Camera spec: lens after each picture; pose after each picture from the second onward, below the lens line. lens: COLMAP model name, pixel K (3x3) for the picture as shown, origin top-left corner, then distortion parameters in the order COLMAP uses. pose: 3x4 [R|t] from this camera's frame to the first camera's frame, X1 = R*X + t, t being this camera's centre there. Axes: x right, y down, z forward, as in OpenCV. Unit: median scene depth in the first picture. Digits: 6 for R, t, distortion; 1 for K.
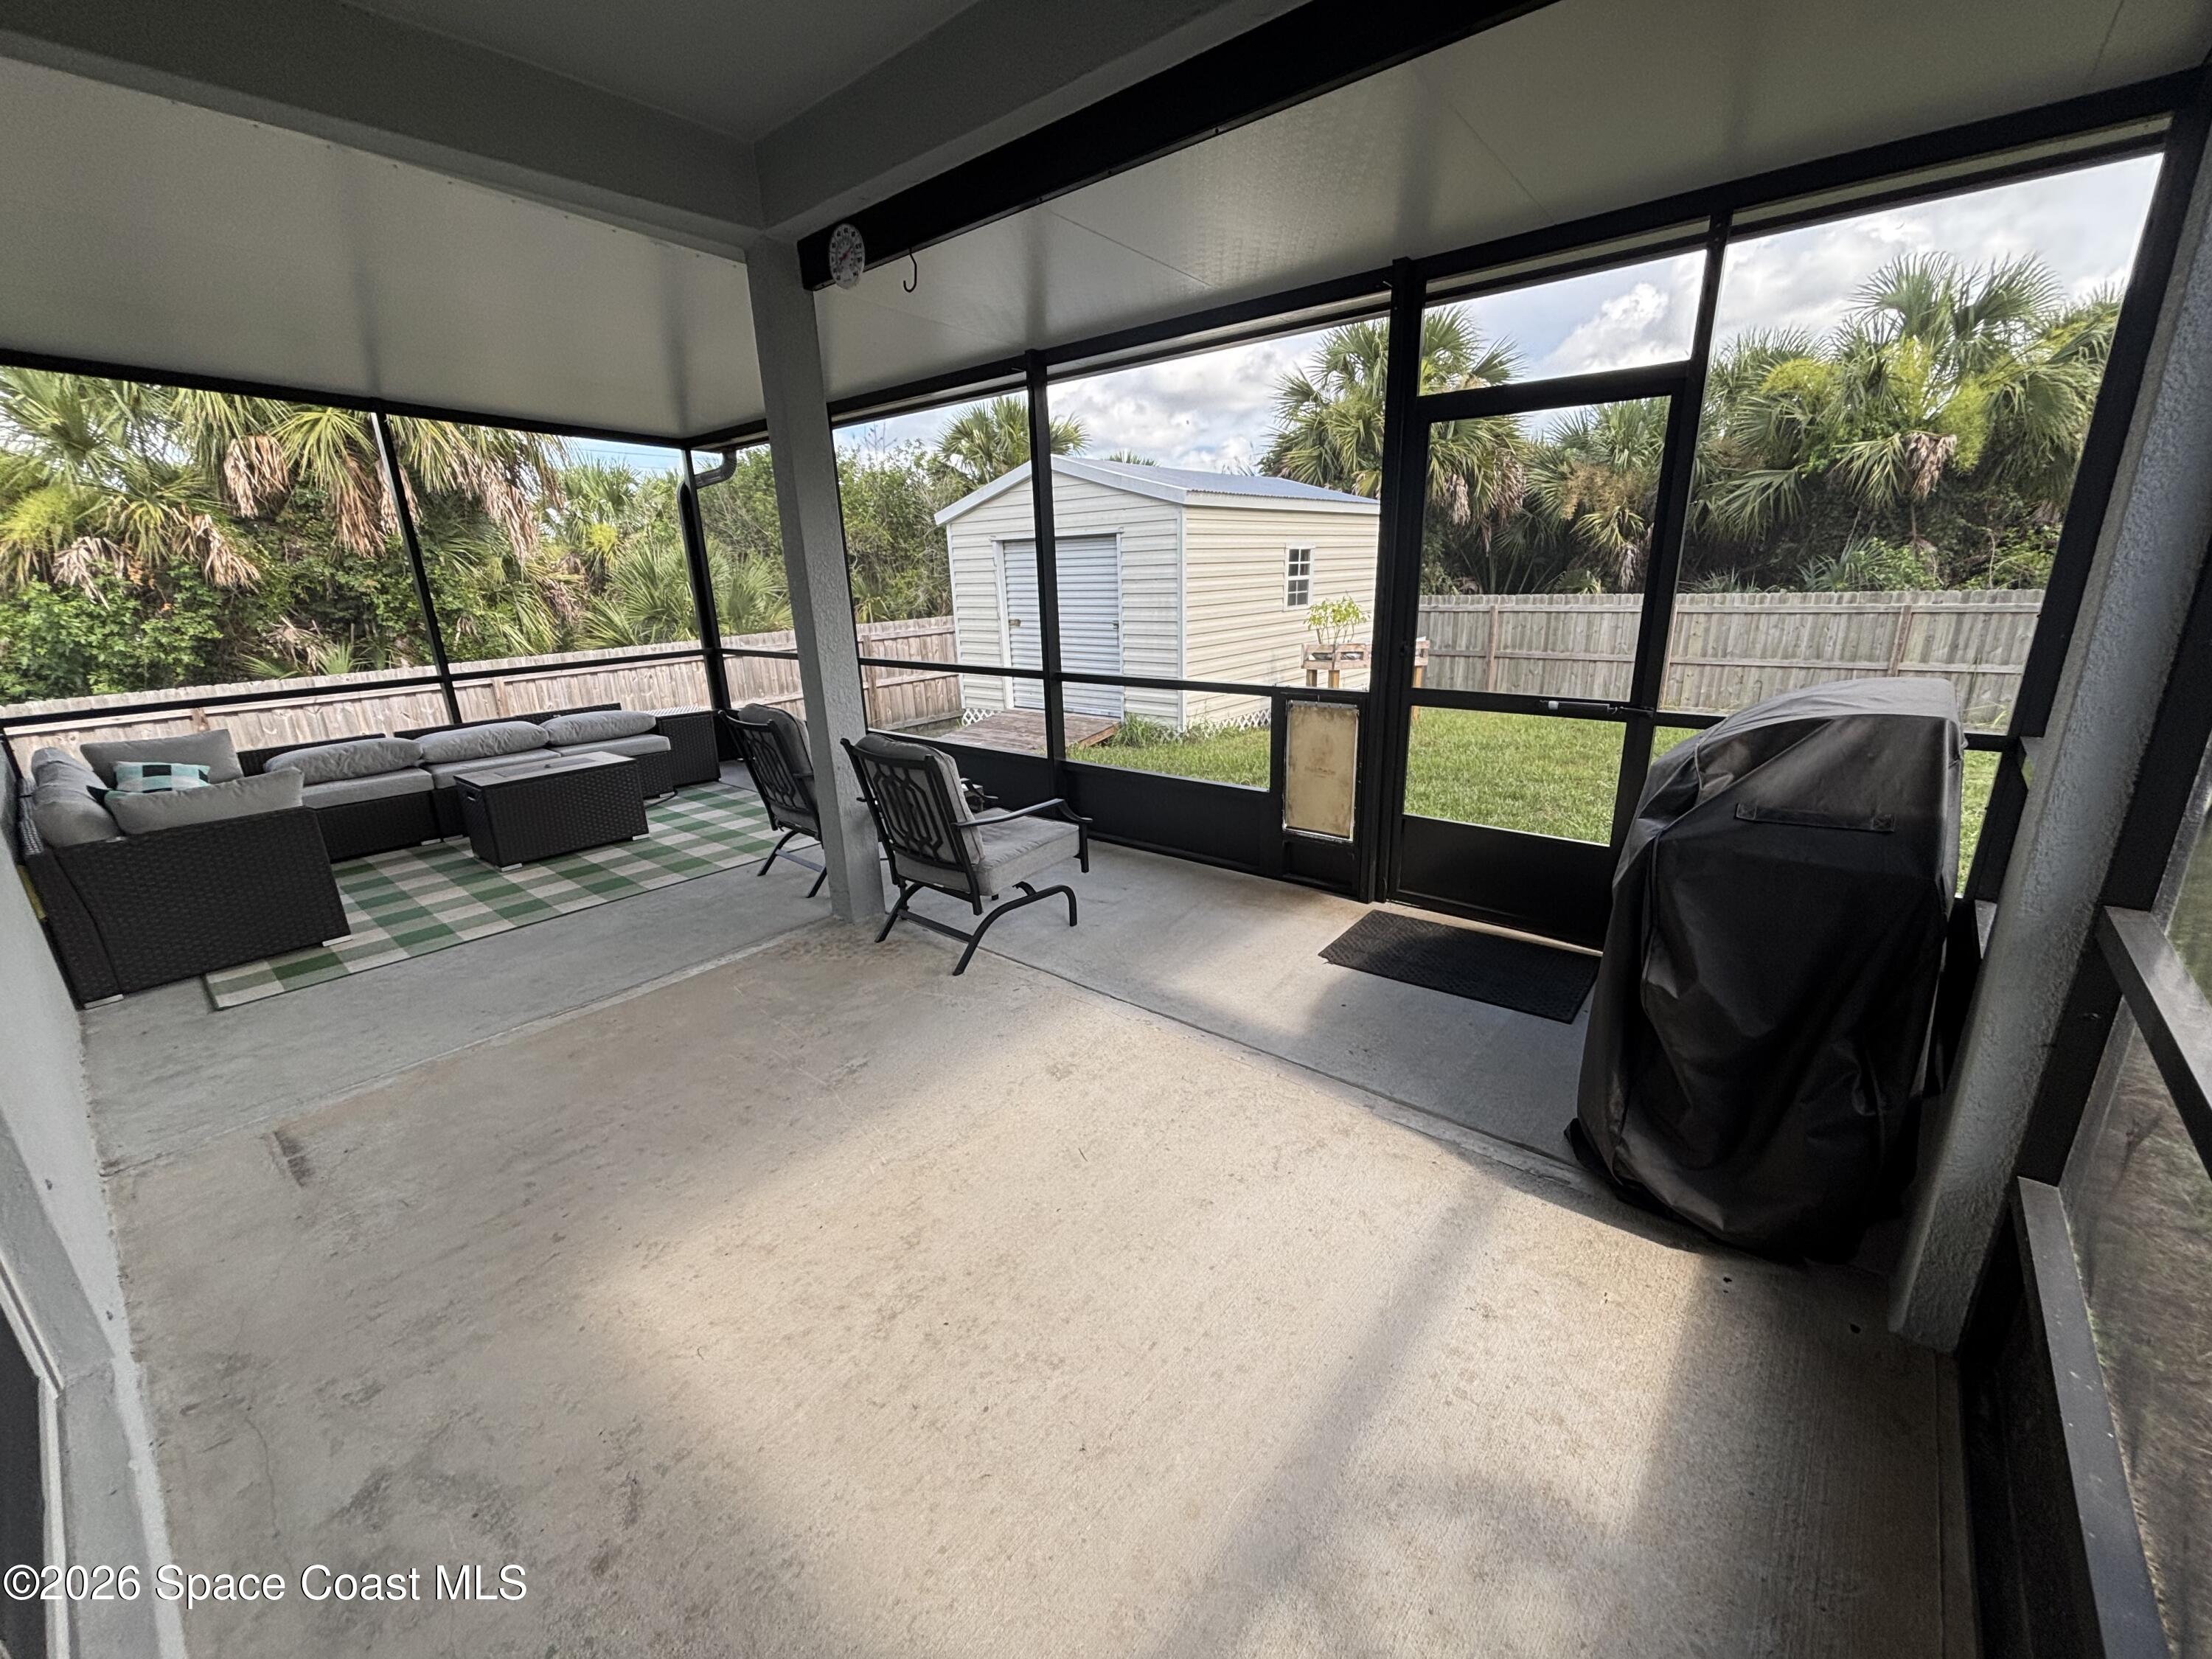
lens RADIAL K [[886.9, 0, 1097.5], [0, 886.9, 828.7], [0, 0, 1]] dist [0.005904, -0.000569]
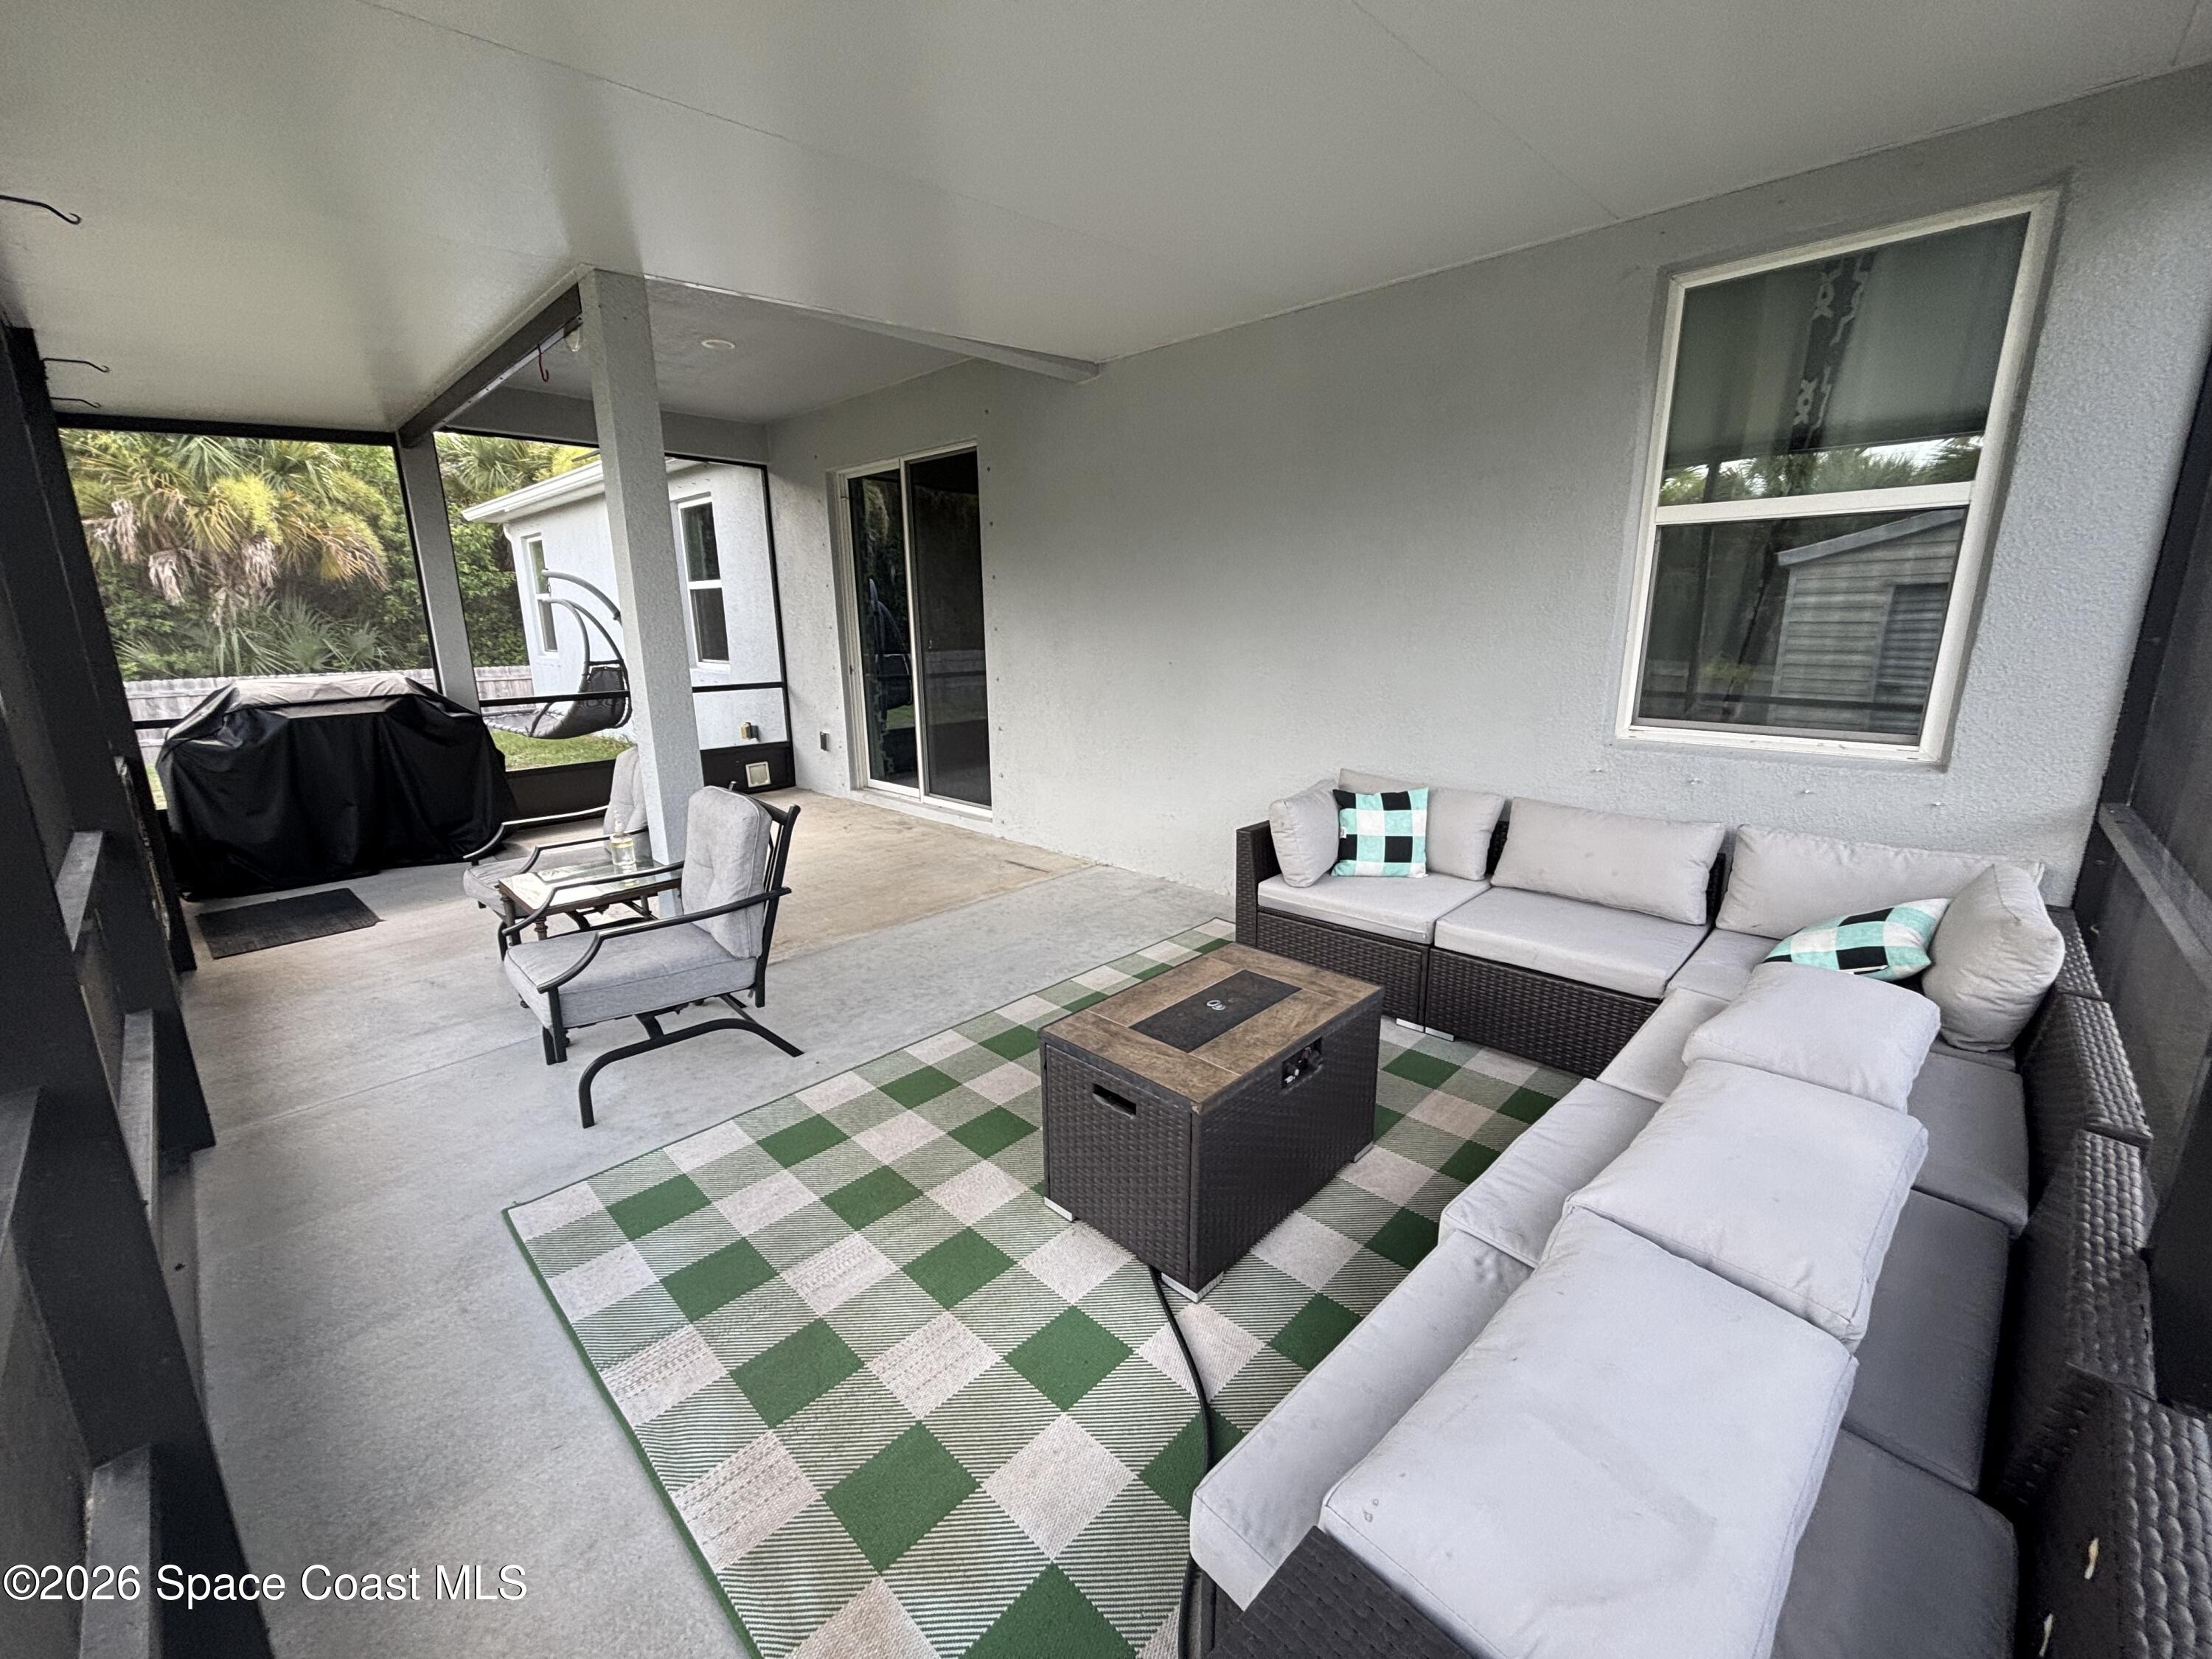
lens RADIAL K [[886.9, 0, 1101.2], [0, 886.9, 826.2], [0, 0, 1]] dist [0.005904, -0.000569]
pose [[-0.996895, 0.030990, 0.072390, -0.352911], [0.063102, 0.864311, 0.498983, -0.220156], [-0.047104, 0.502002, -0.863583, 0.793155]]
